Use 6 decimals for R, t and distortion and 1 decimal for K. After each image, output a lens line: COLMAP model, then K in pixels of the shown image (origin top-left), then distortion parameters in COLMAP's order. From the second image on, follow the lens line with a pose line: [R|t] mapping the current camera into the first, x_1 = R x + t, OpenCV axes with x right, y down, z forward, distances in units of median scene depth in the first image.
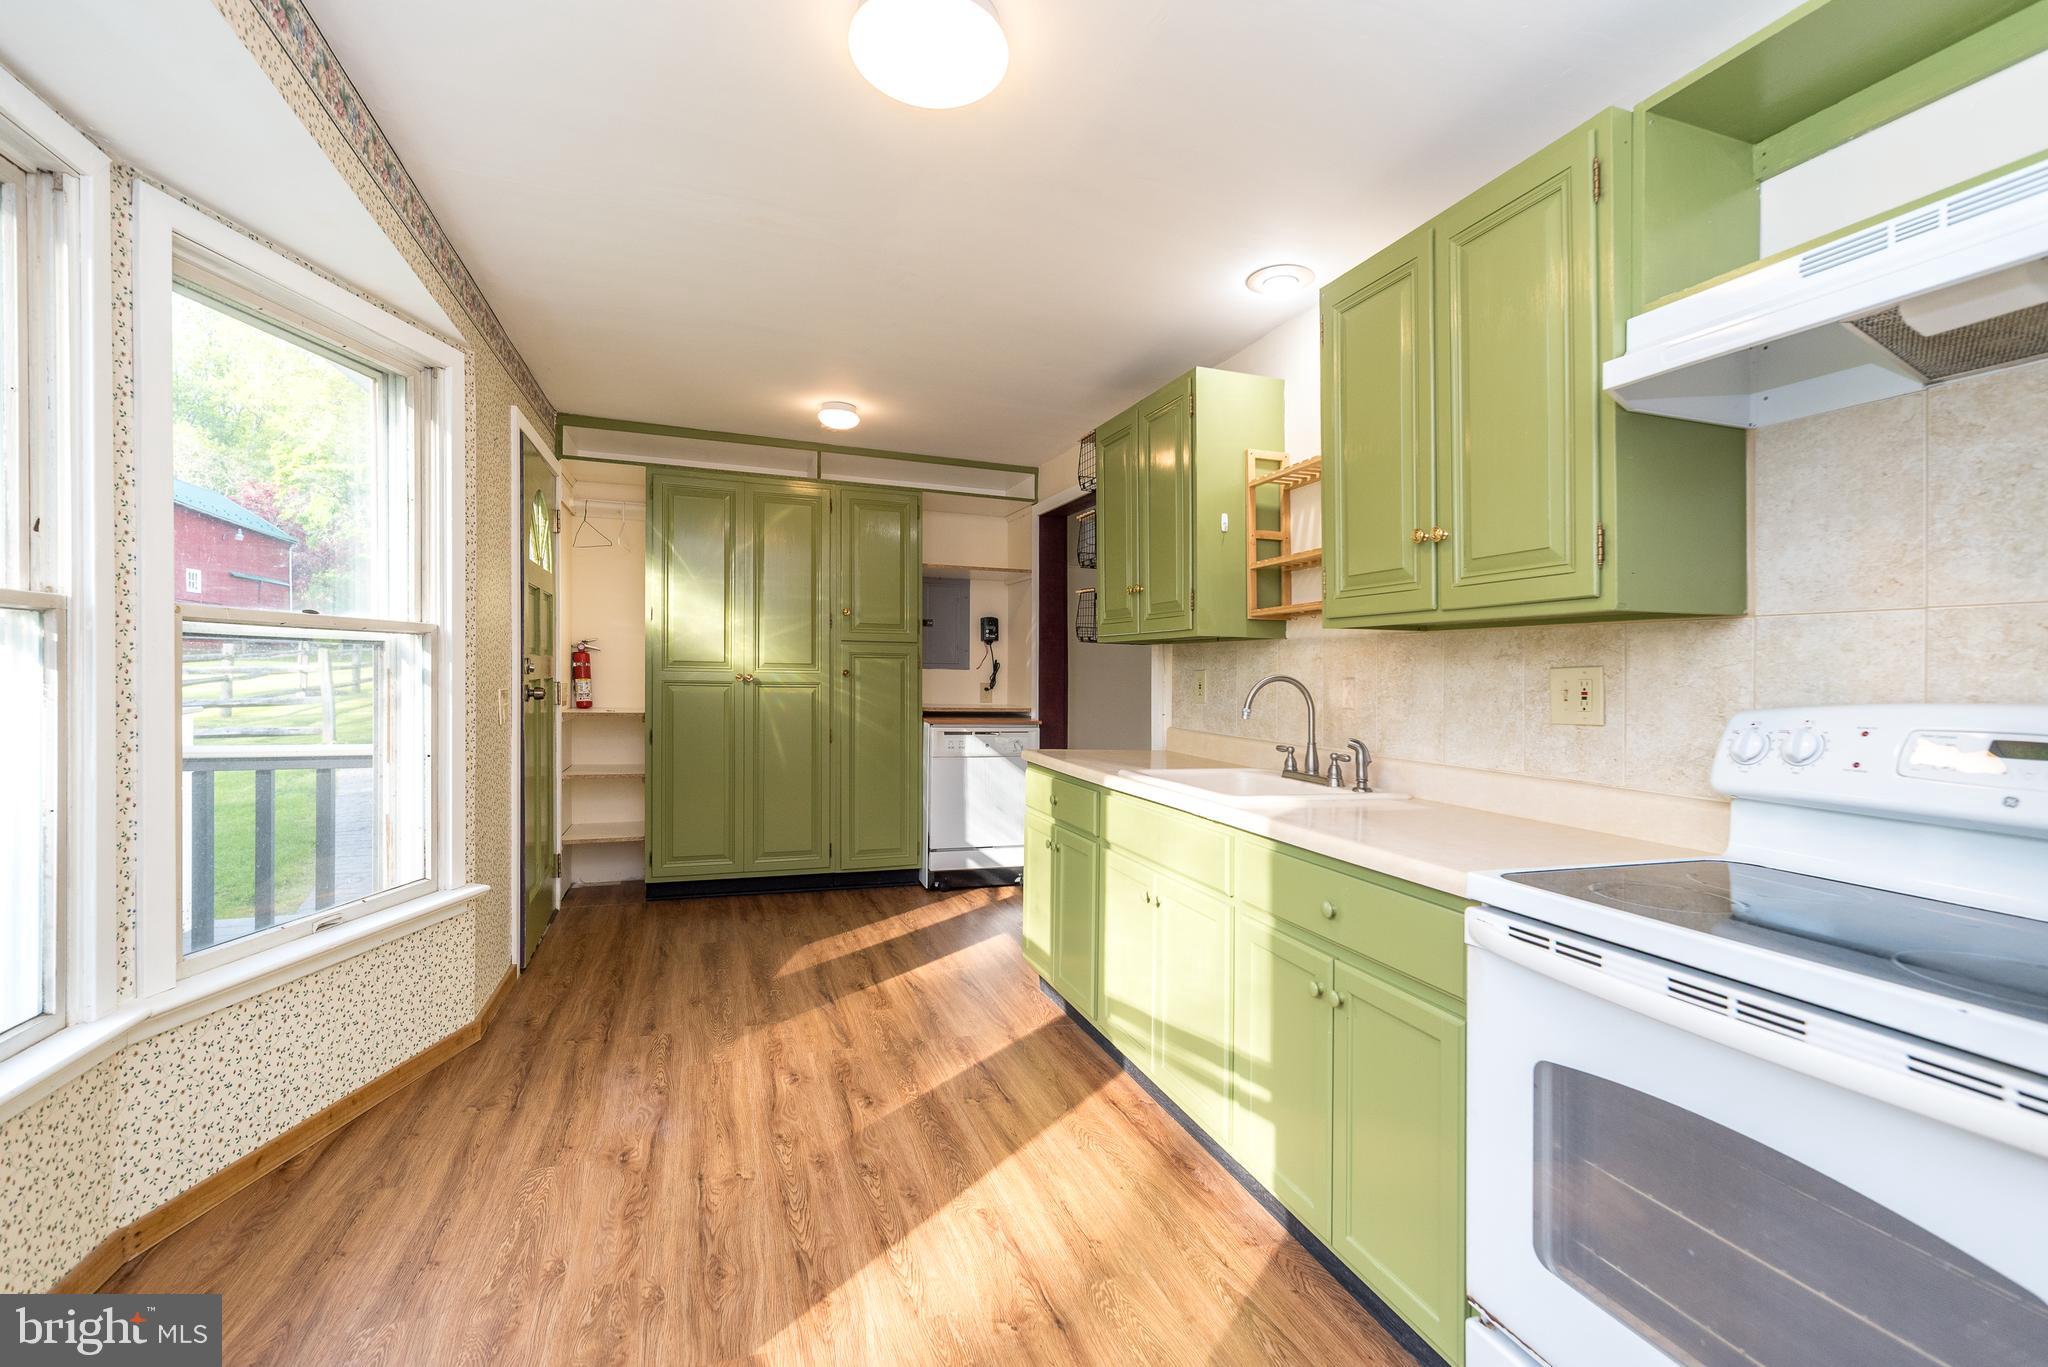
lens RADIAL K [[901.3, 0, 1030.9], [0, 901.3, 668.4], [0, 0, 1]] dist [0.006795, 0.000642]
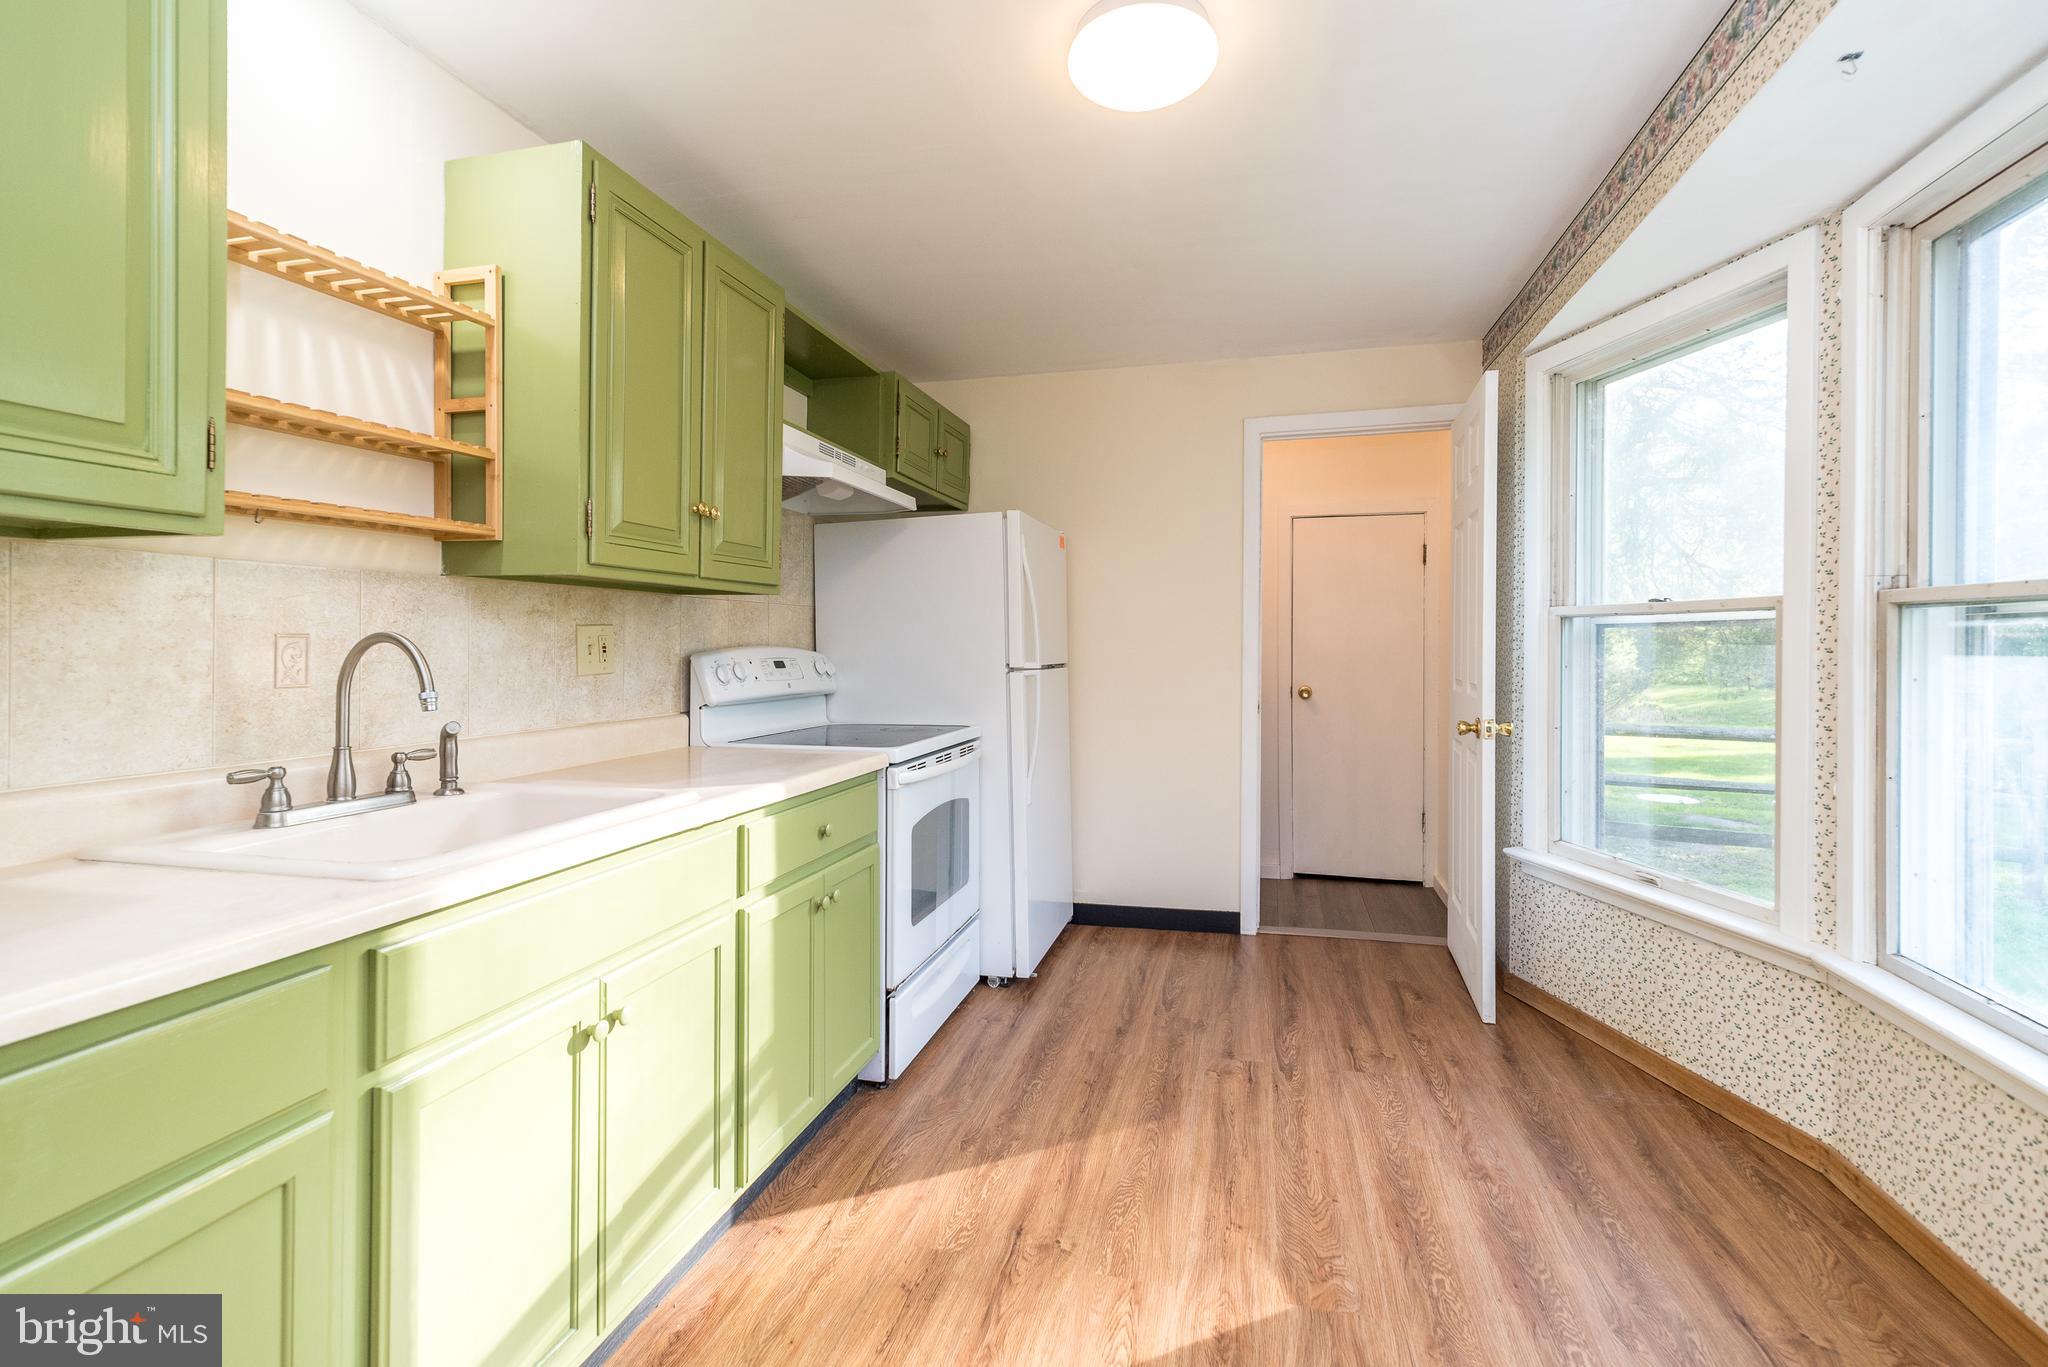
lens RADIAL K [[901.3, 0, 1021.5], [0, 901.3, 642.2], [0, 0, 1]] dist [0.006795, 0.000642]
pose [[-0.820088, -0.020496, 0.571870, -0.374011], [-0.021818, 0.999752, 0.004544, 0.002923], [-0.571821, -0.008751, -0.820332, 1.221221]]
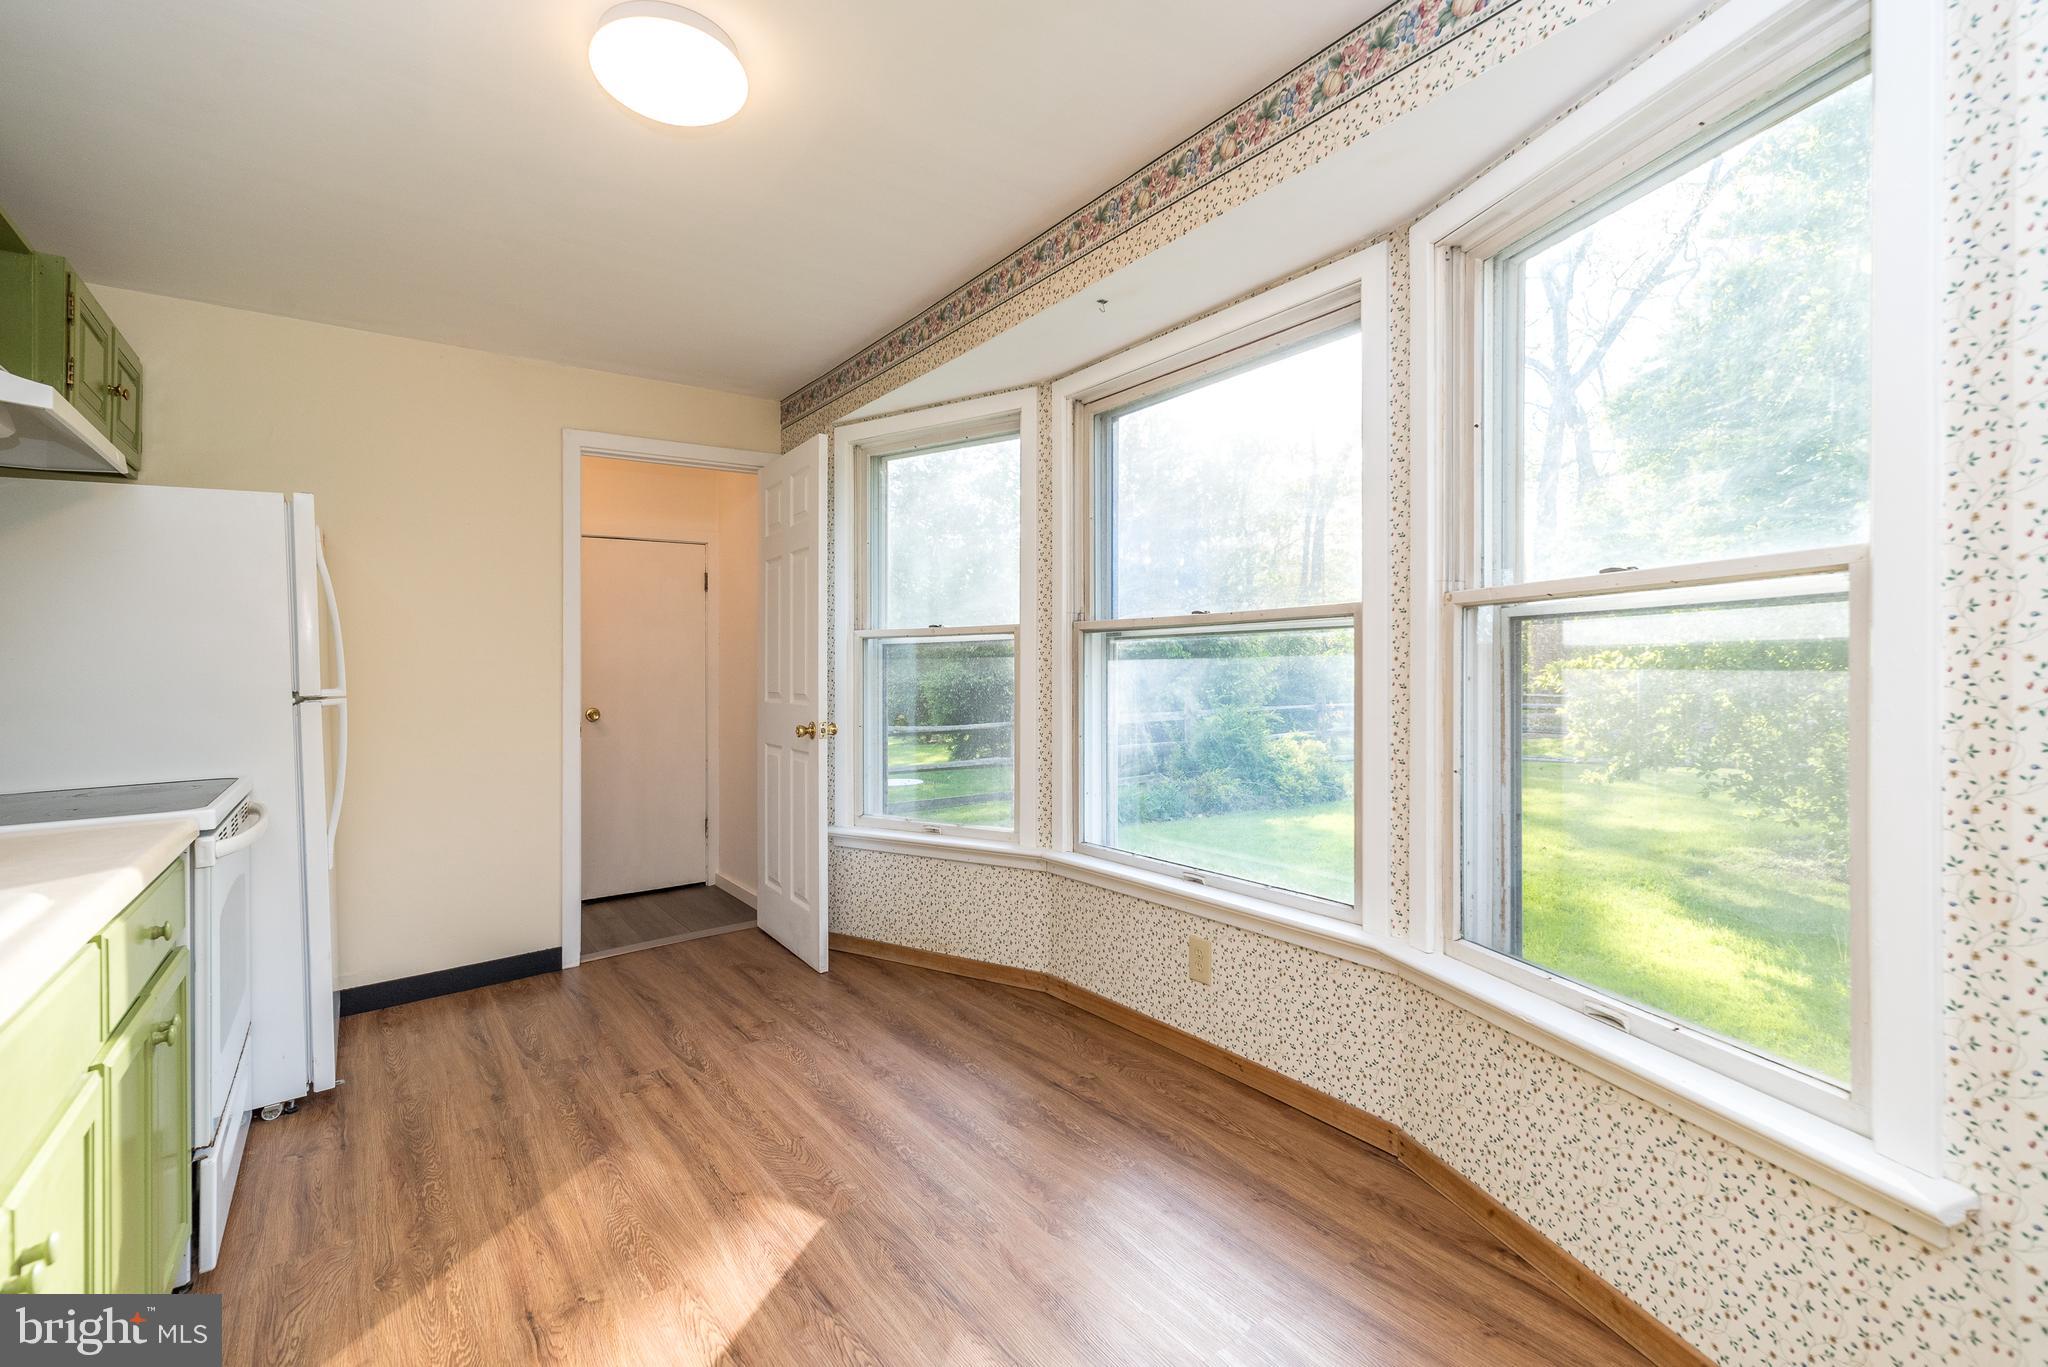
lens RADIAL K [[901.3, 0, 1007.9], [0, 901.3, 675.5], [0, 0, 1]] dist [0.006795, 0.000642]
pose [[-0.961227, -0.002012, -0.275752, -0.124601], [-0.002158, 0.999998, 0.000226, 0.018899], [0.275750, 0.000813, -0.961229, 1.337882]]
